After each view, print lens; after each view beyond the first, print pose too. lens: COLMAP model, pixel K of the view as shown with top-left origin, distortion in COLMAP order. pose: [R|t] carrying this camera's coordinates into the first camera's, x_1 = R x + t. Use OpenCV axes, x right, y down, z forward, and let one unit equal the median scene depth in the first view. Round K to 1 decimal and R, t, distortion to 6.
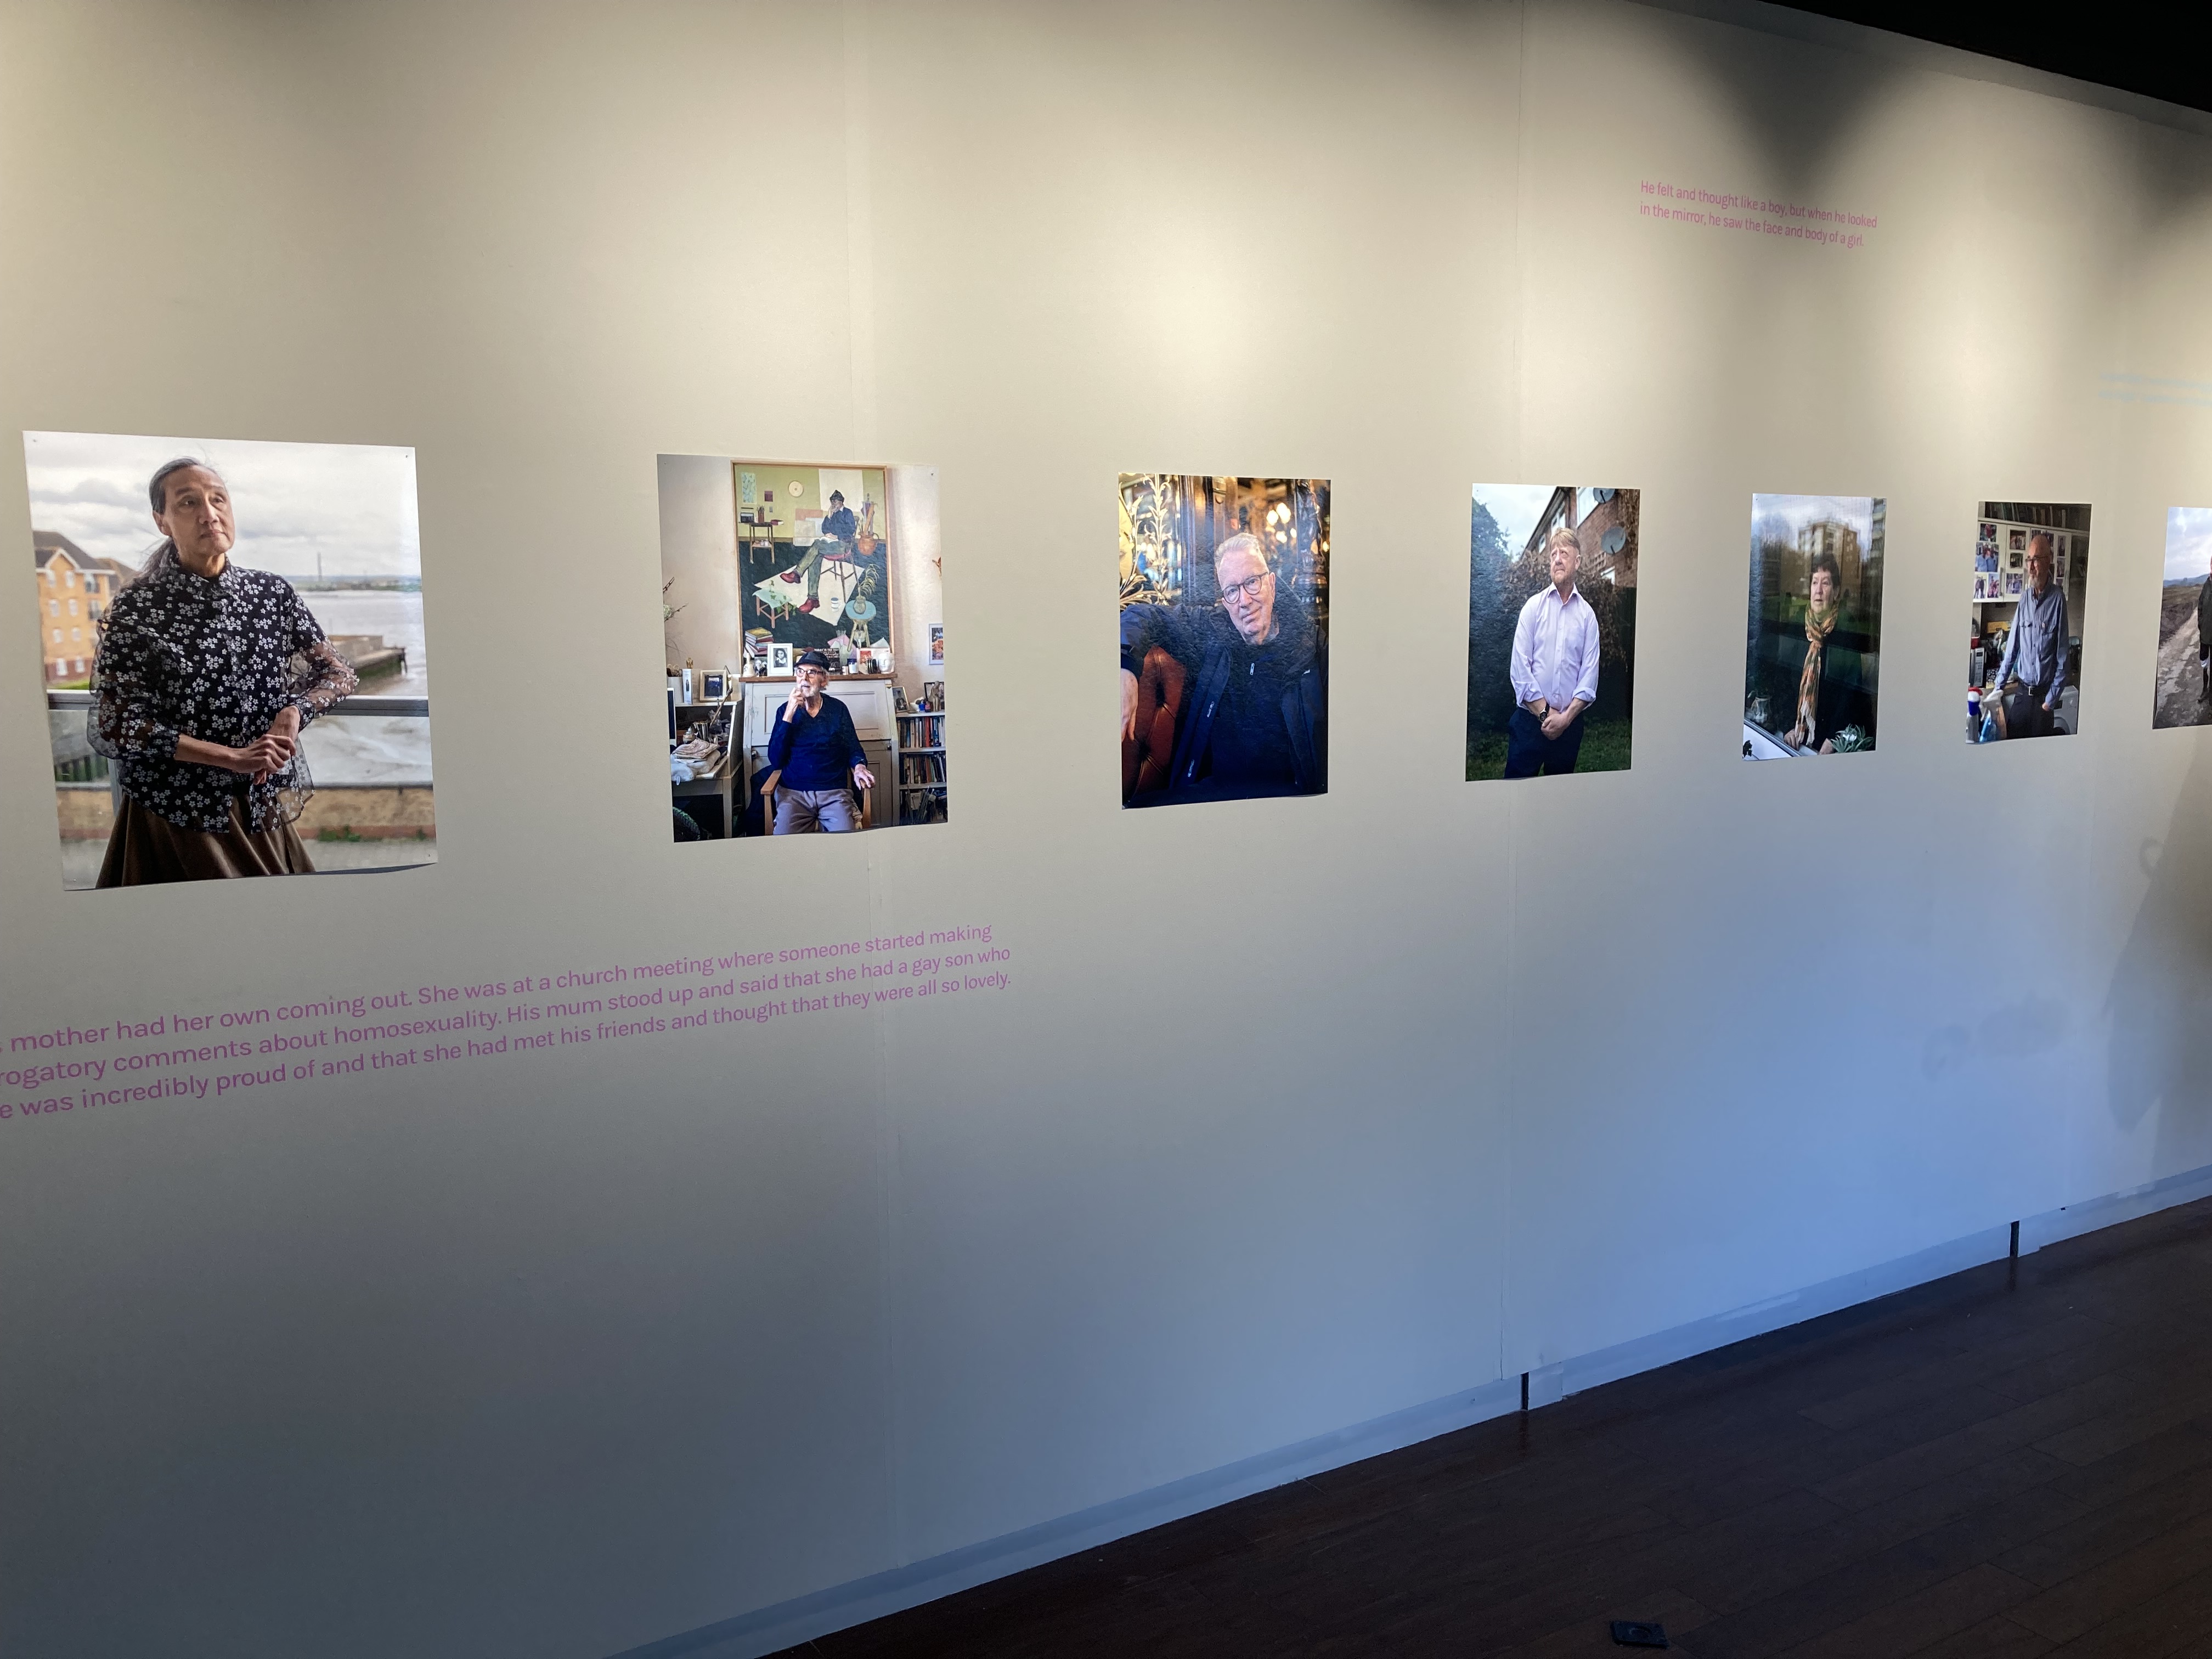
lens RADIAL K [[1795.2, 0, 1102.8], [0, 1795.2, 834.0], [0, 0, 1]] dist [0.029735, -0.034184]
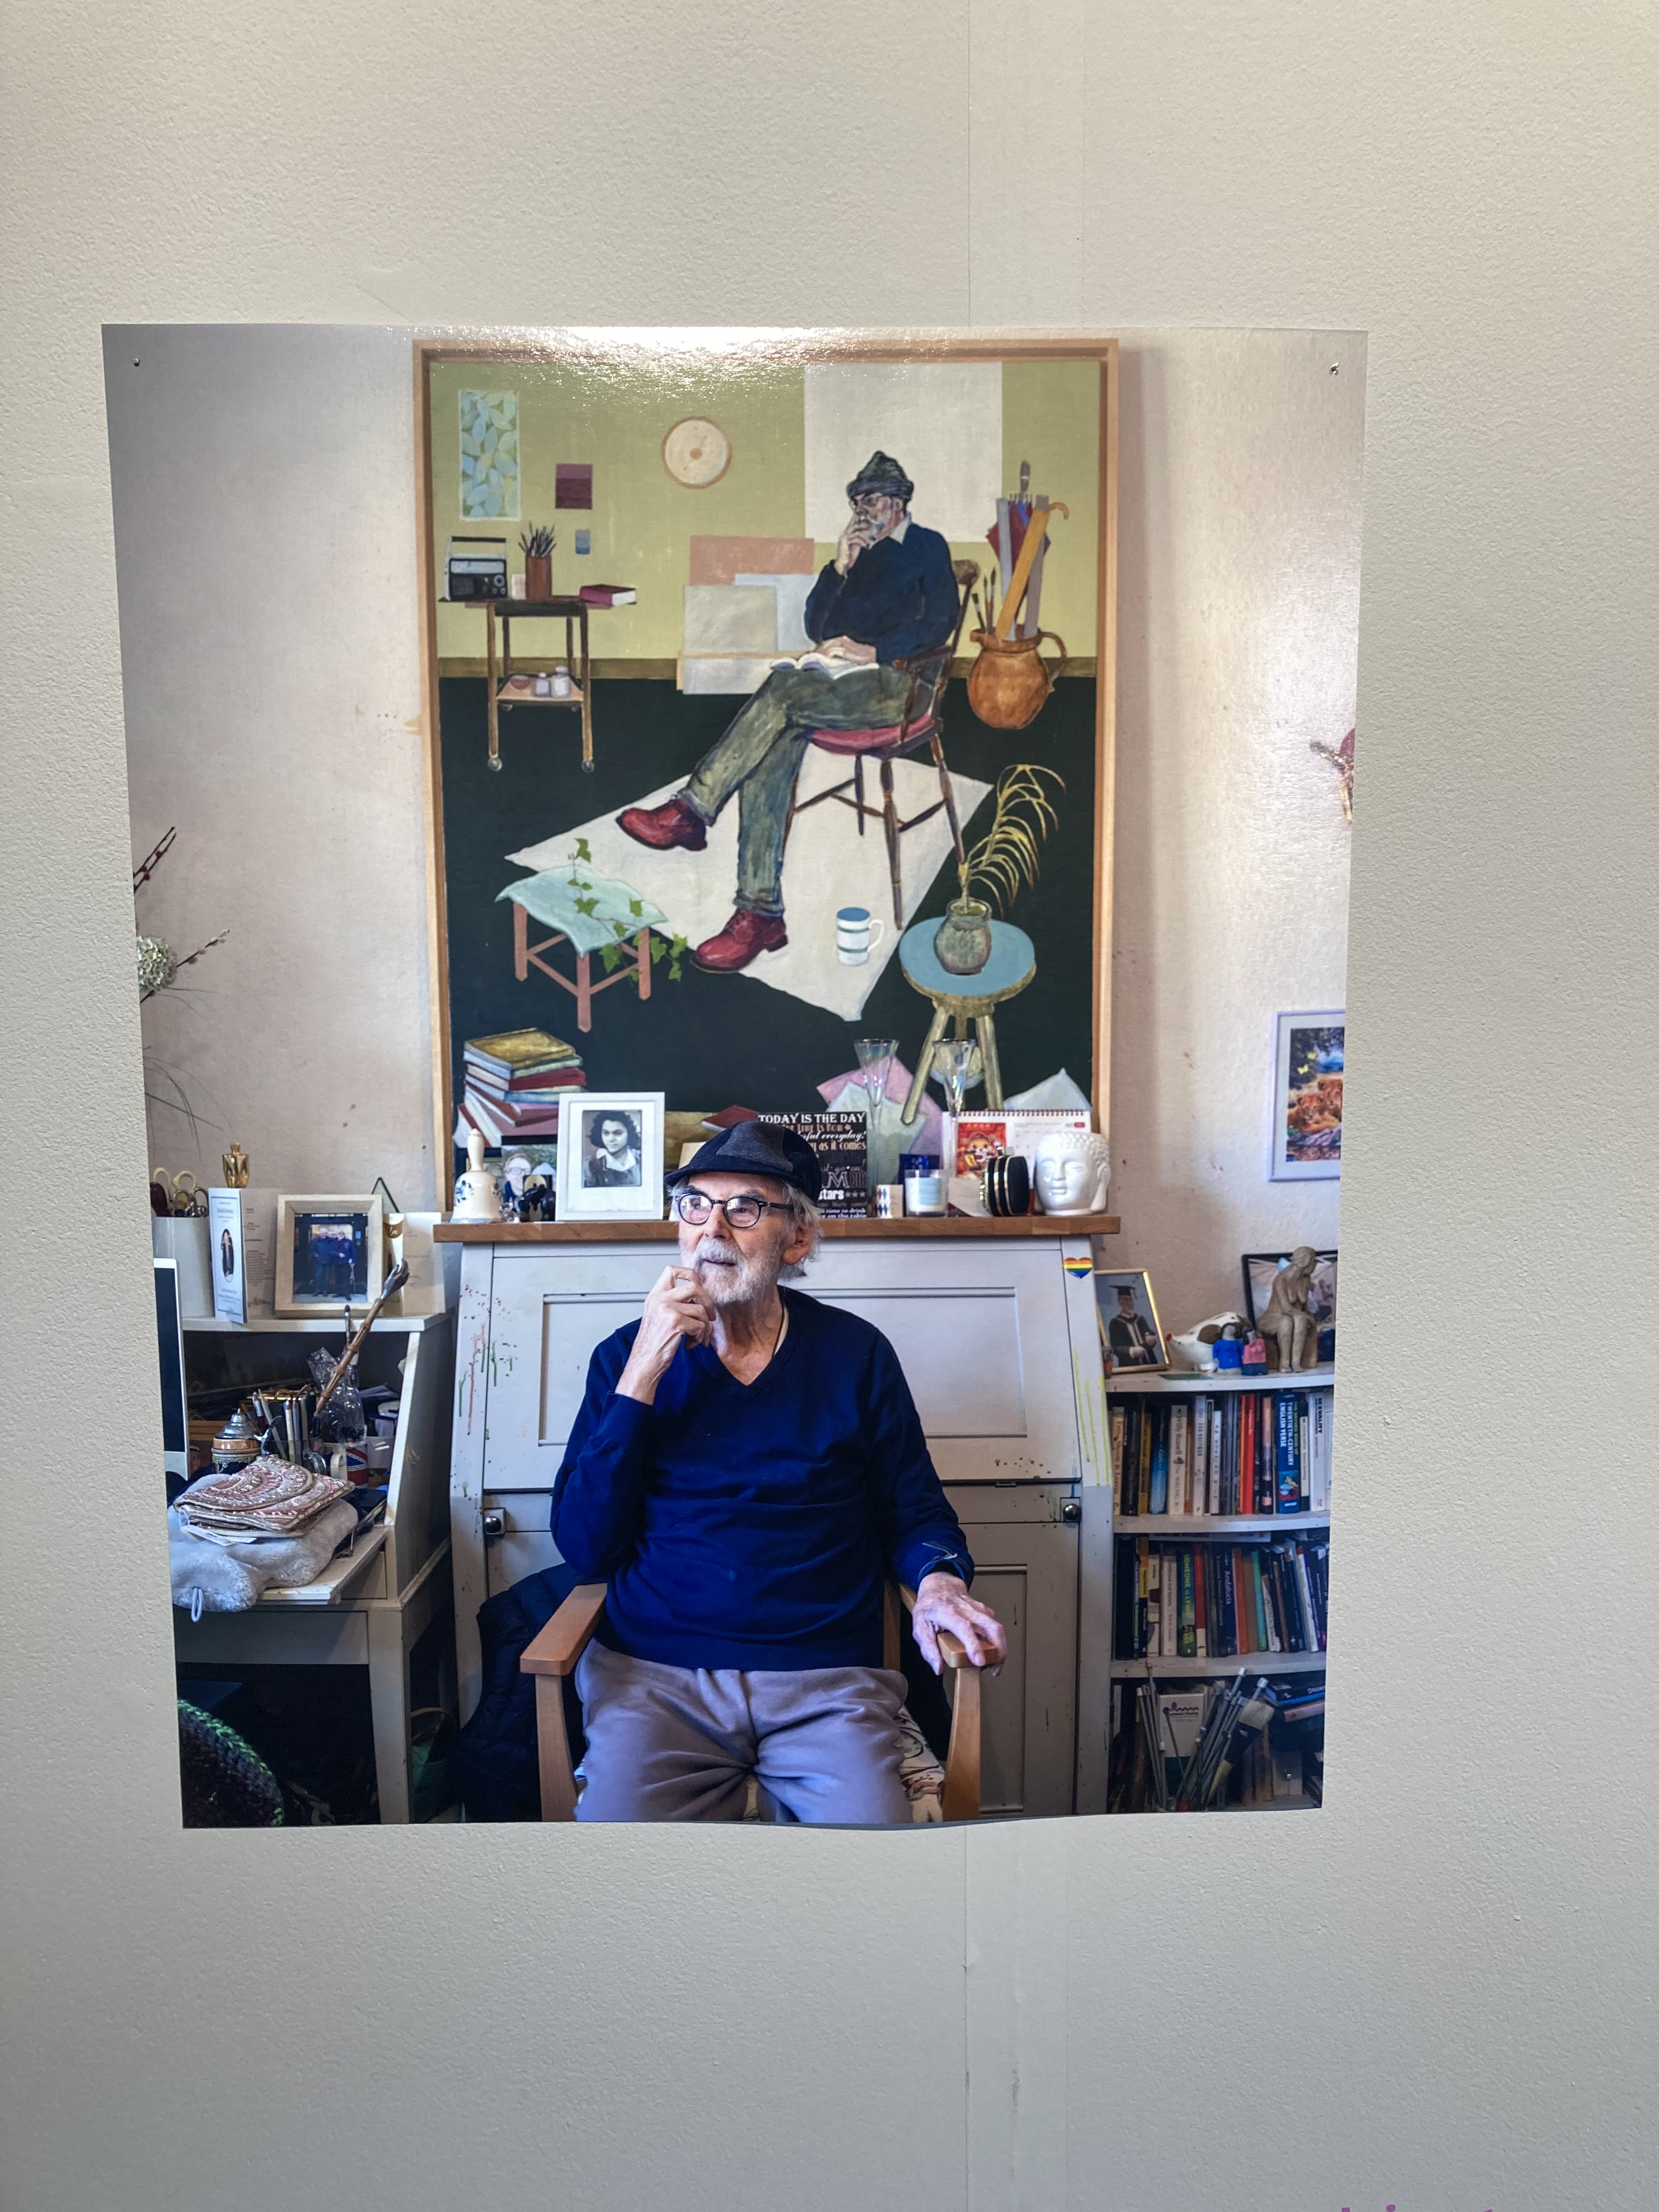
lens RADIAL K [[1795.2, 0, 827.4], [0, 1795.2, 1097.3], [0, 0, 1]] dist [0.029735, -0.034184]
pose [[0.865074, 0.071800, -0.496479, -0.030394], [-0.061560, 0.997418, 0.036981, -0.114569], [0.497853, -0.001428, 0.867260, 0.788657]]
